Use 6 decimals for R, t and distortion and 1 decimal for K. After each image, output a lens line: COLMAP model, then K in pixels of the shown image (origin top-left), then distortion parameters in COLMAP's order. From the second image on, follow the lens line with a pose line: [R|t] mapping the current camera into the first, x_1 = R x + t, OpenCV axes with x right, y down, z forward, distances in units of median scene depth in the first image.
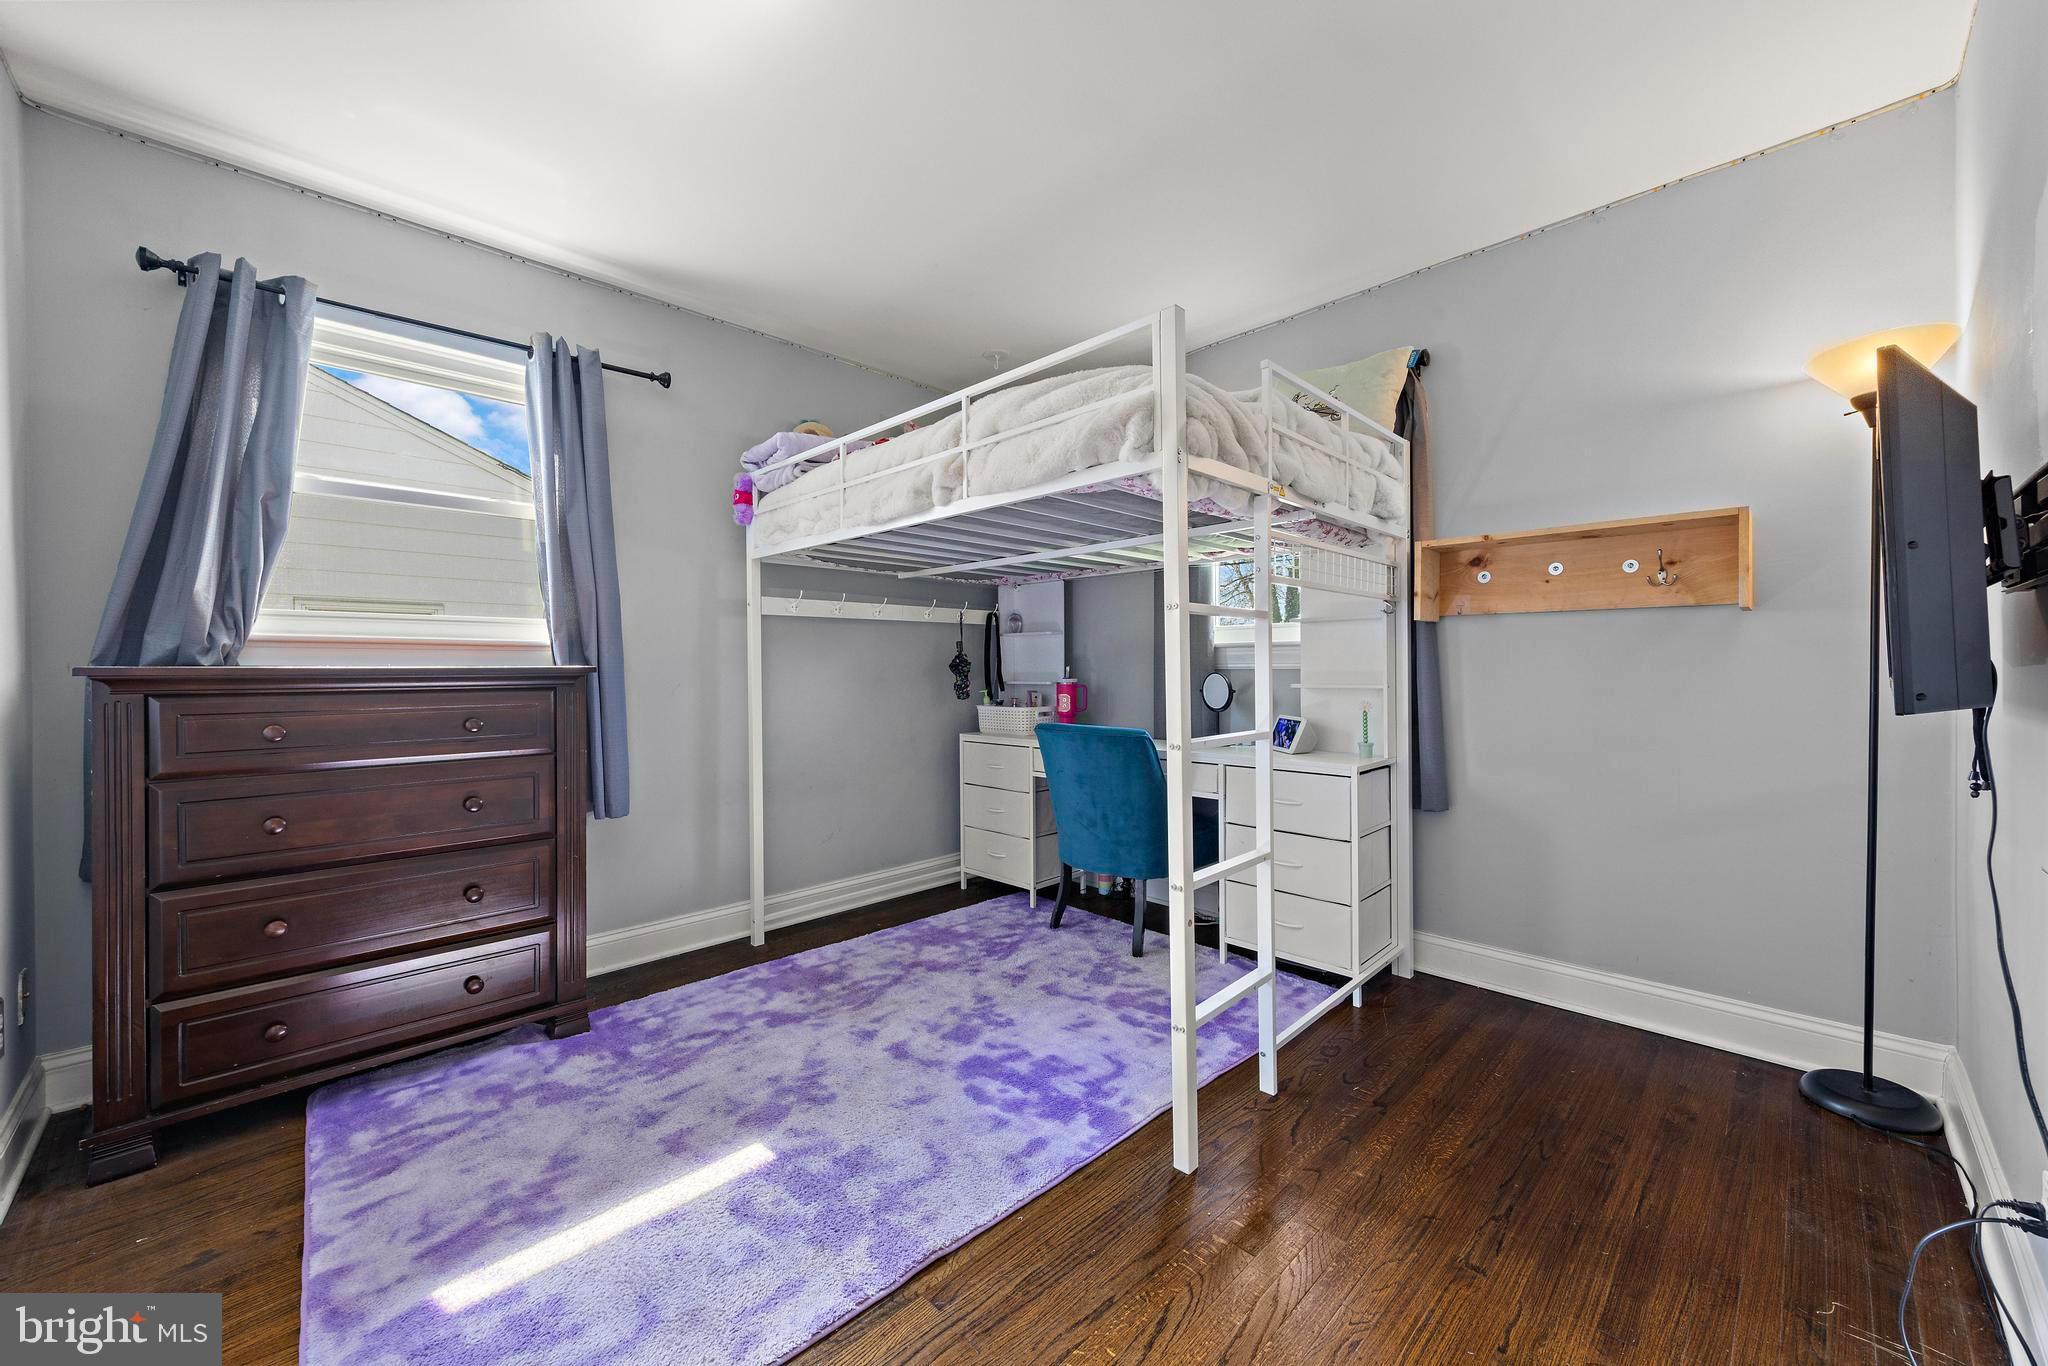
lens RADIAL K [[793.0, 0, 1022.8], [0, 793.0, 669.5], [0, 0, 1]] dist [0.010273, 0.000033]
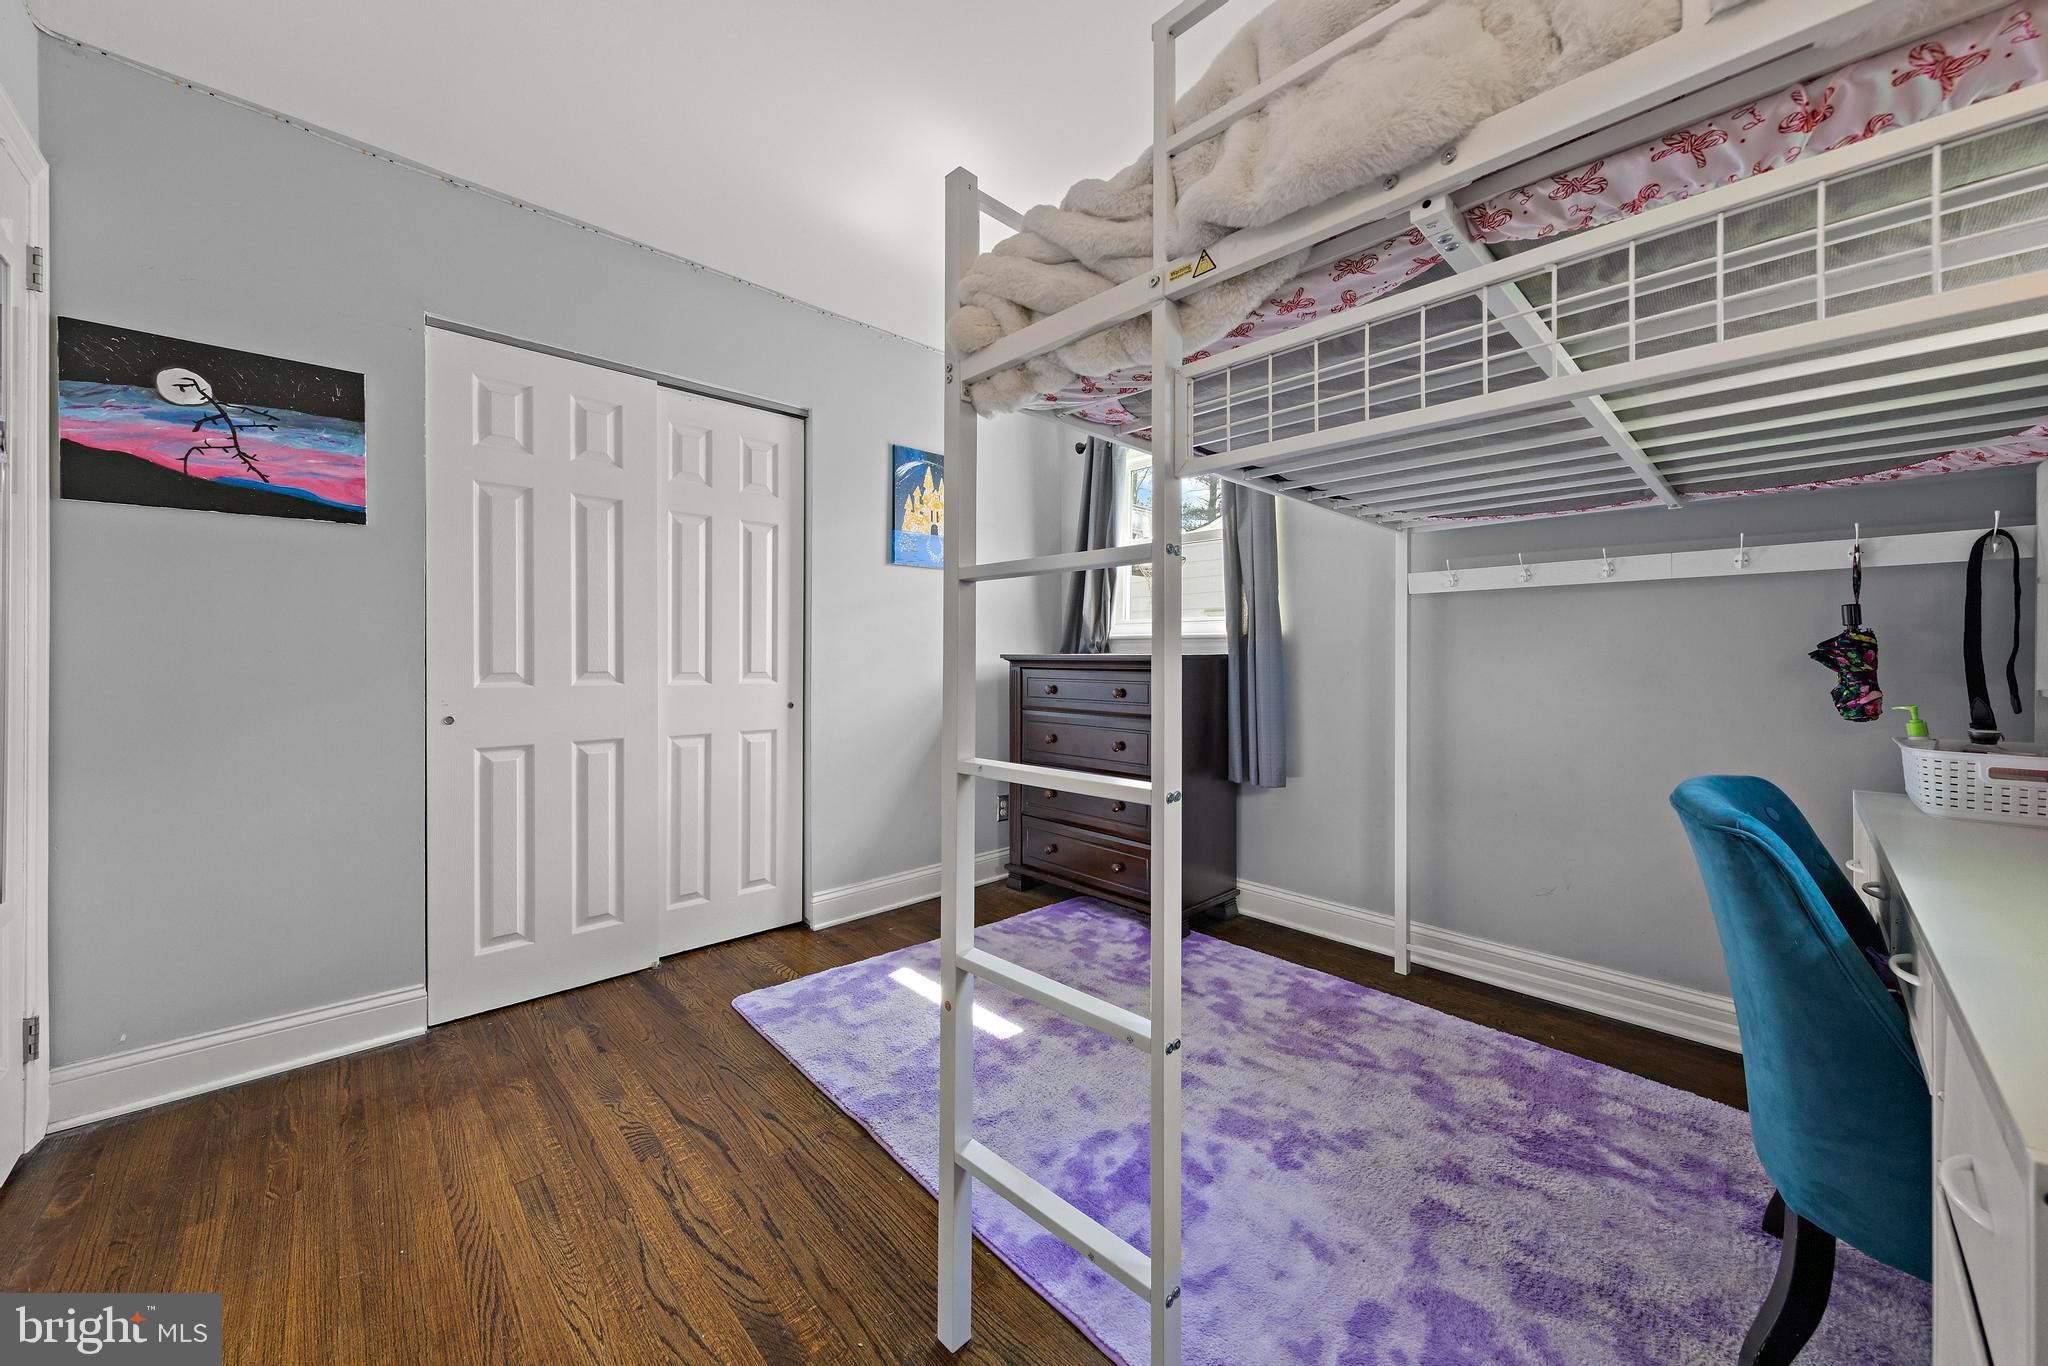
lens RADIAL K [[742.1, 0, 1023.8], [0, 742.1, 665.9], [0, 0, 1]] dist [0.003143, -0.000028]
pose [[-0.028971, 0.016763, -0.999440, 0.581434], [-0.003364, 0.999852, 0.016868, -0.004983], [0.999575, 0.003851, -0.028911, 0.715947]]
